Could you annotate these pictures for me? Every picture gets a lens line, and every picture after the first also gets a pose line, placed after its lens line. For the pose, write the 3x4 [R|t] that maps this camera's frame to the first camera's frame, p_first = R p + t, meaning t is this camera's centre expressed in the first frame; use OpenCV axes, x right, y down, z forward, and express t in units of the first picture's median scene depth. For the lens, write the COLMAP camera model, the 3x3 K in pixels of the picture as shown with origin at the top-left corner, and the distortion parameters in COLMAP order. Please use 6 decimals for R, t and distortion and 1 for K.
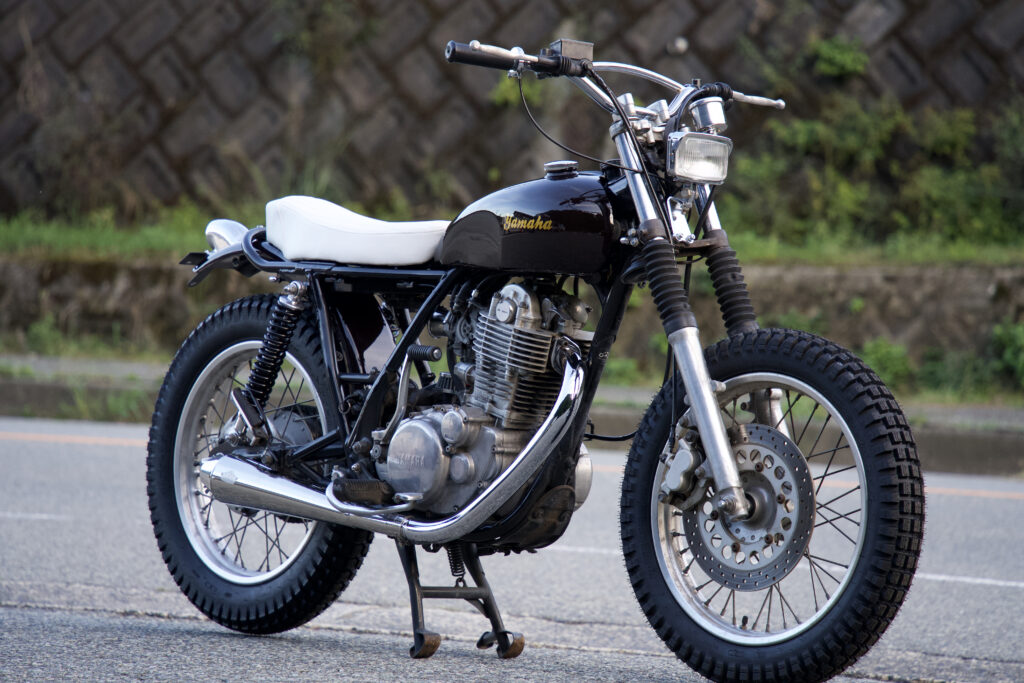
lens RADIAL K [[4827.1, 0, 514.6], [0, 4827.1, 338.8], [0, 0, 1]] dist [1.777956, 0.000000]
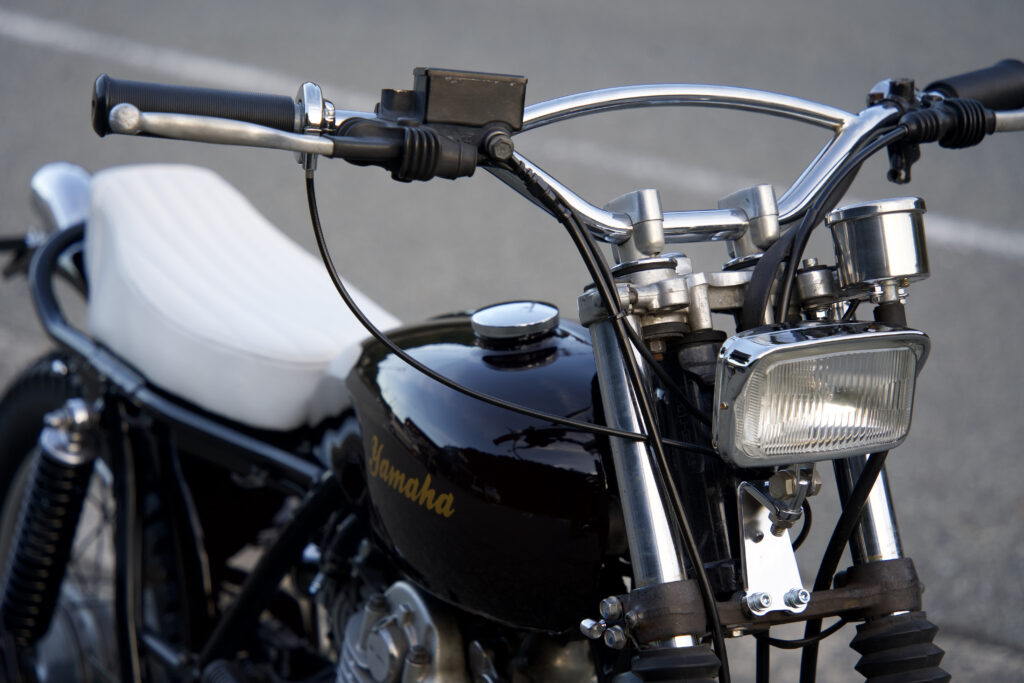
lens RADIAL K [[3160.5, 0, 510.5], [0, 3160.5, 345.3], [0, 0, 1]] dist [1.014935, 0.000000]
pose [[0.970748, 0.062292, -0.231879, 0.067479], [-0.005226, 0.971012, 0.238975, -0.093142], [0.240043, -0.230773, 0.942933, 0.742058]]
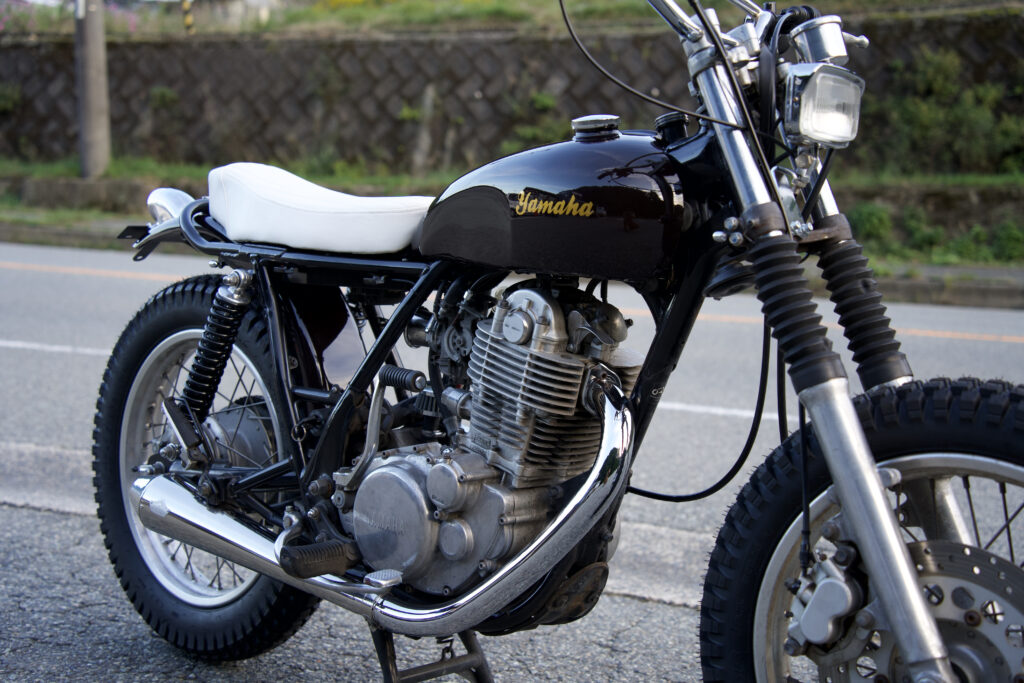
lens RADIAL K [[1493.7, 0, 514.1], [0, 1493.7, 345.0], [0, 0, 1]] dist [0.257620, 0.000000]
pose [[0.997044, -0.009201, 0.076283, -0.018905], [0.001926, 0.995485, 0.094898, -0.023767], [-0.076812, -0.094471, 0.992560, 0.764917]]
